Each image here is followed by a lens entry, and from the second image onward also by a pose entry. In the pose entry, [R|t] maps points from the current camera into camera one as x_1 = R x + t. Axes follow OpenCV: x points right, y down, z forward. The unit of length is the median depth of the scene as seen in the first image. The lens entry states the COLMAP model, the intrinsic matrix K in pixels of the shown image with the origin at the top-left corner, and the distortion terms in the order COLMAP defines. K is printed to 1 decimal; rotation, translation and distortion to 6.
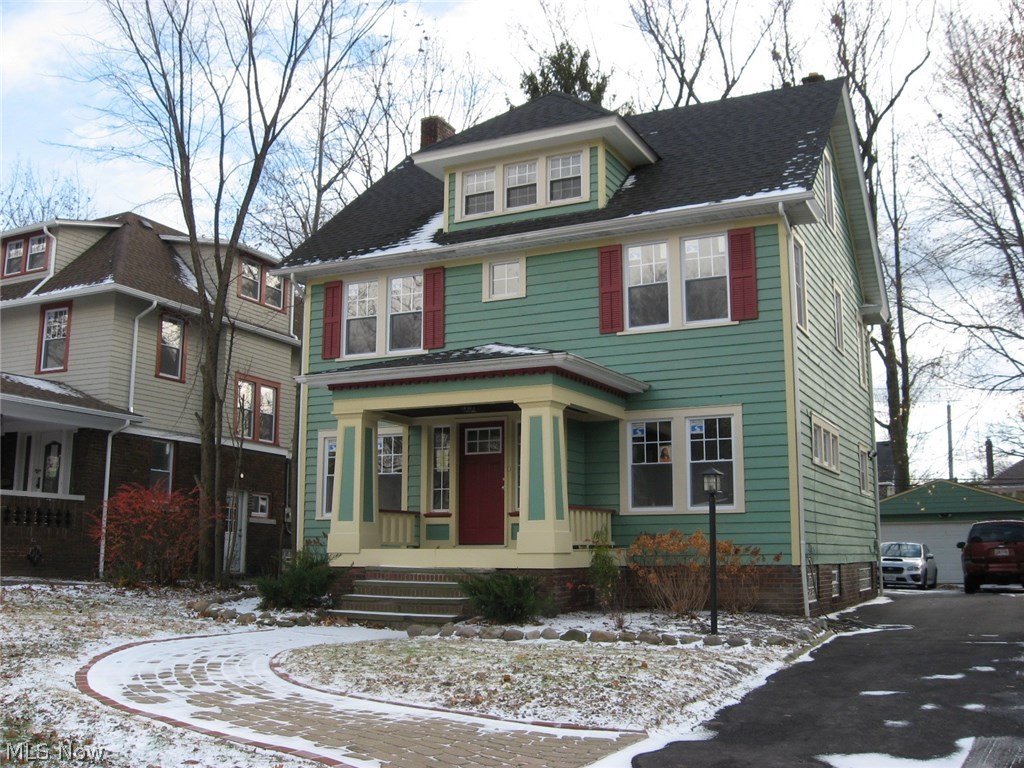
lens RADIAL K [[1063.2, 0, 511.2], [0, 1063.2, 383.4], [0, 0, 1]] dist [-0.115943, 0.000000]
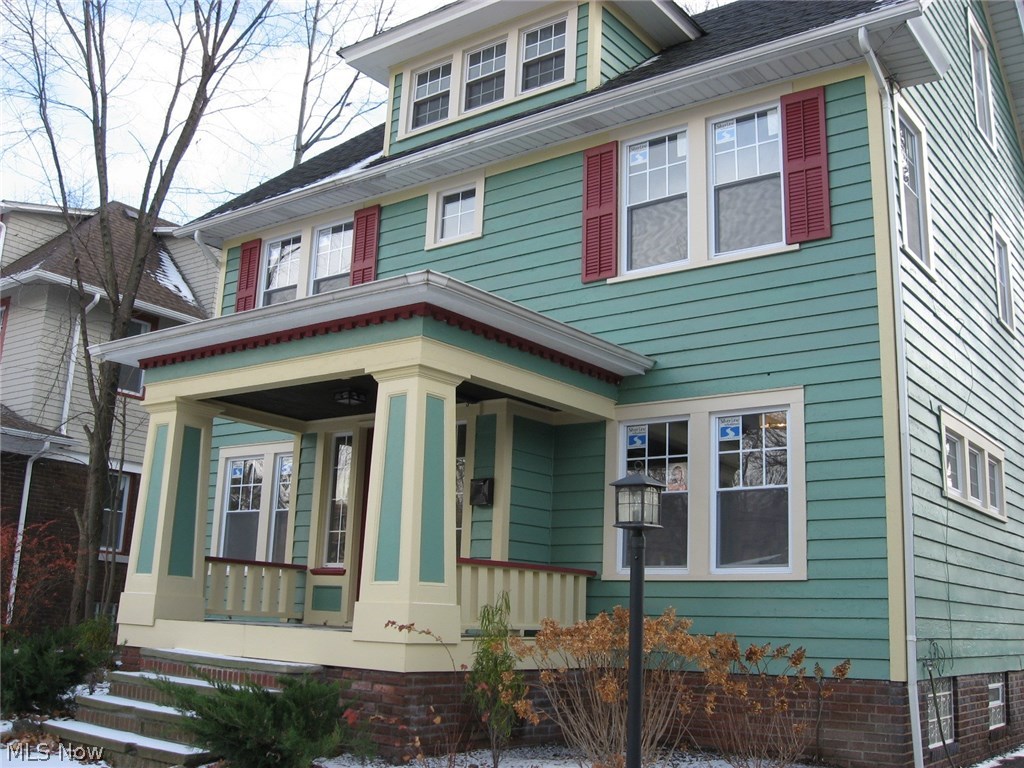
lens RADIAL K [[1063.2, 0, 514.3], [0, 1063.2, 377.5], [0, 0, 1]] dist [-0.115943, 0.000000]
pose [[0.982440, -0.006520, -0.186464, 0.162852], [-0.006835, 0.997461, -0.070887, 0.053100], [0.186453, 0.070917, 0.979901, 0.399084]]
